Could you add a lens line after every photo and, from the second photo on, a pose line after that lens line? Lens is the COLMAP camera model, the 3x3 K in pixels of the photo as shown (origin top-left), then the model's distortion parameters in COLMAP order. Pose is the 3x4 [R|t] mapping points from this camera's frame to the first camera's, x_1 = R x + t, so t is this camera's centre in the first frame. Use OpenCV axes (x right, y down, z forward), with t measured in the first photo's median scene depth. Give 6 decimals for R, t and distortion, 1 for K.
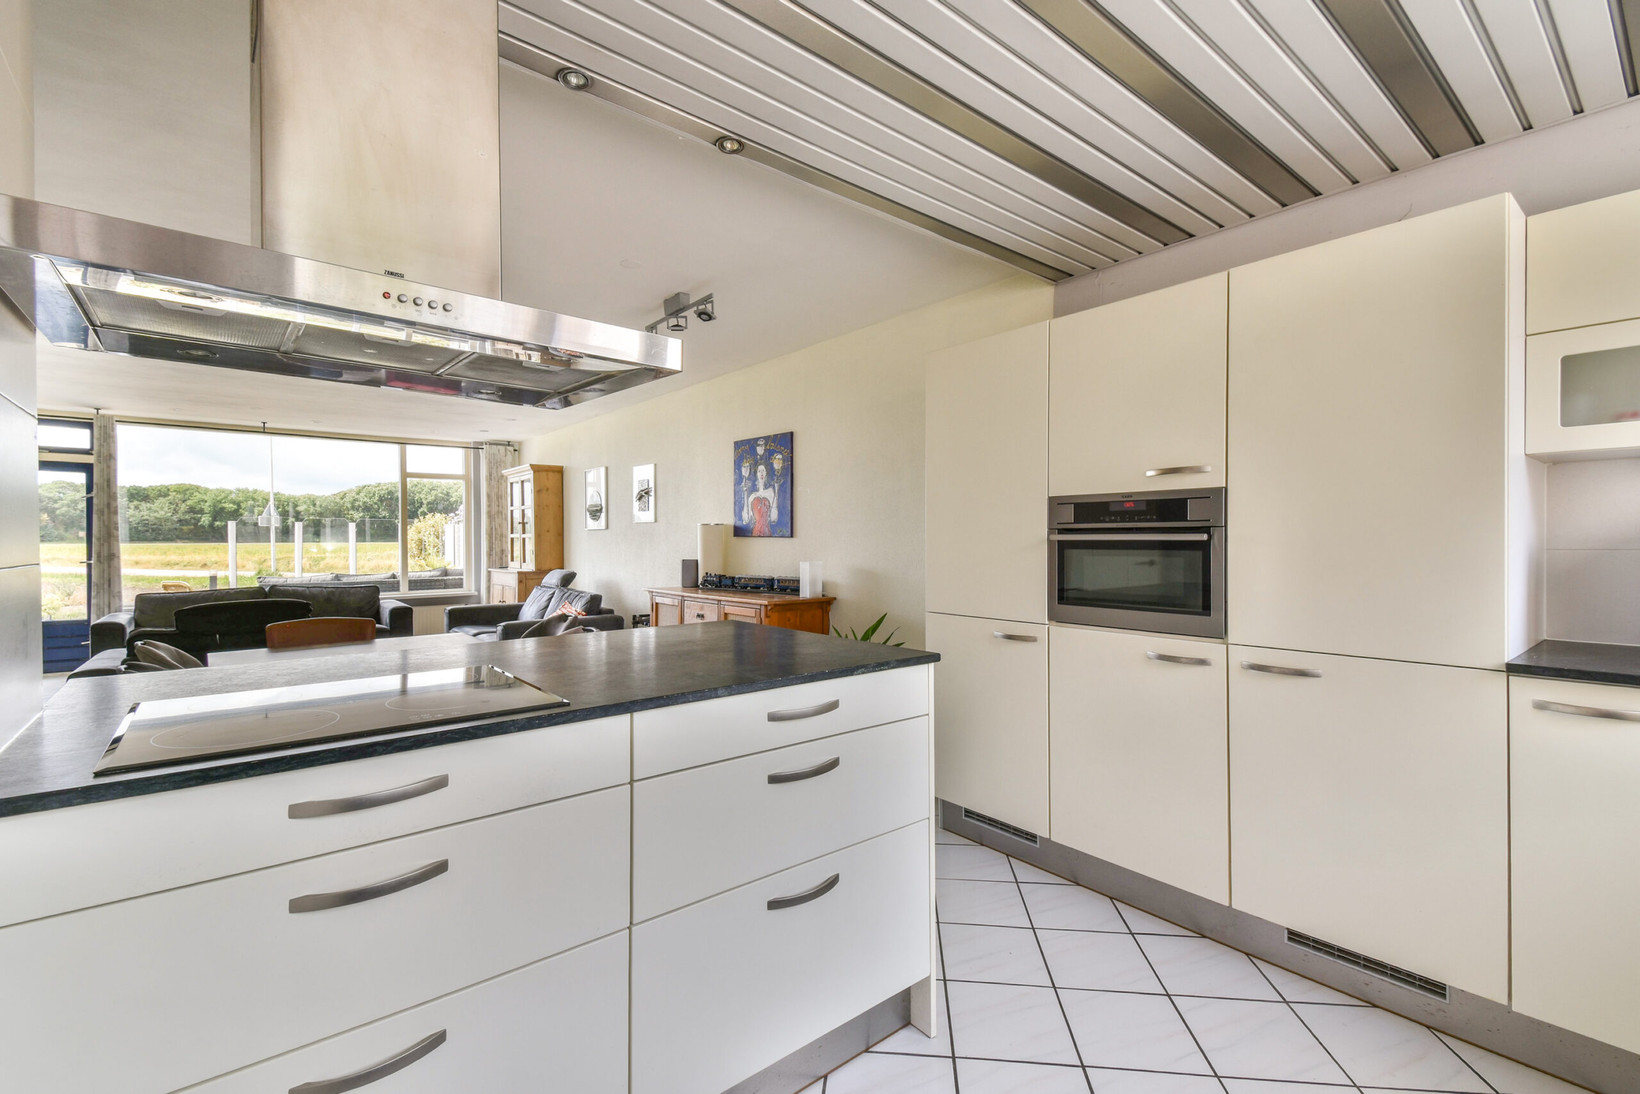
lens RADIAL K [[748.4, 0, 844.1], [0, 748.4, 535.2], [0, 0, 1]] dist [0.003364, 0.000175]
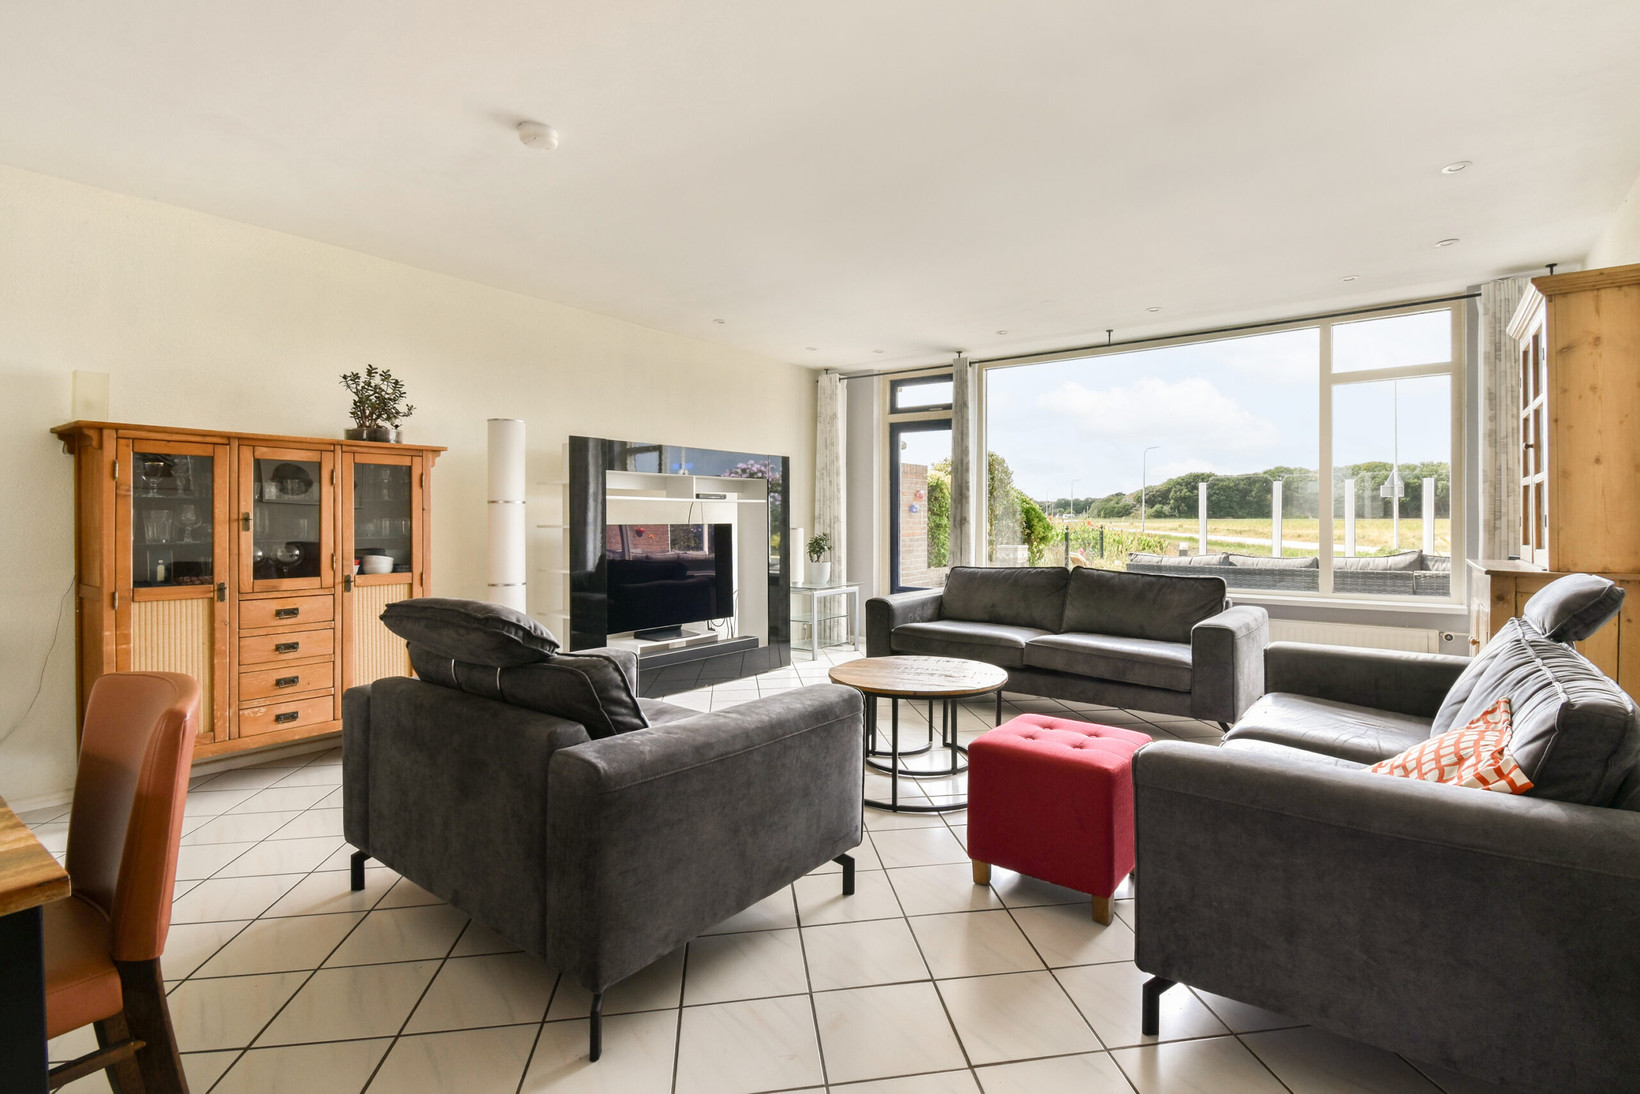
lens RADIAL K [[748.4, 0, 844.1], [0, 748.4, 535.2], [0, 0, 1]] dist [0.003364, 0.000175]
pose [[0.214315, 0.020947, -0.976540, -0.115600], [0.009923, 0.999672, 0.023621, 0.016353], [0.976714, -0.014752, 0.214037, 0.523298]]
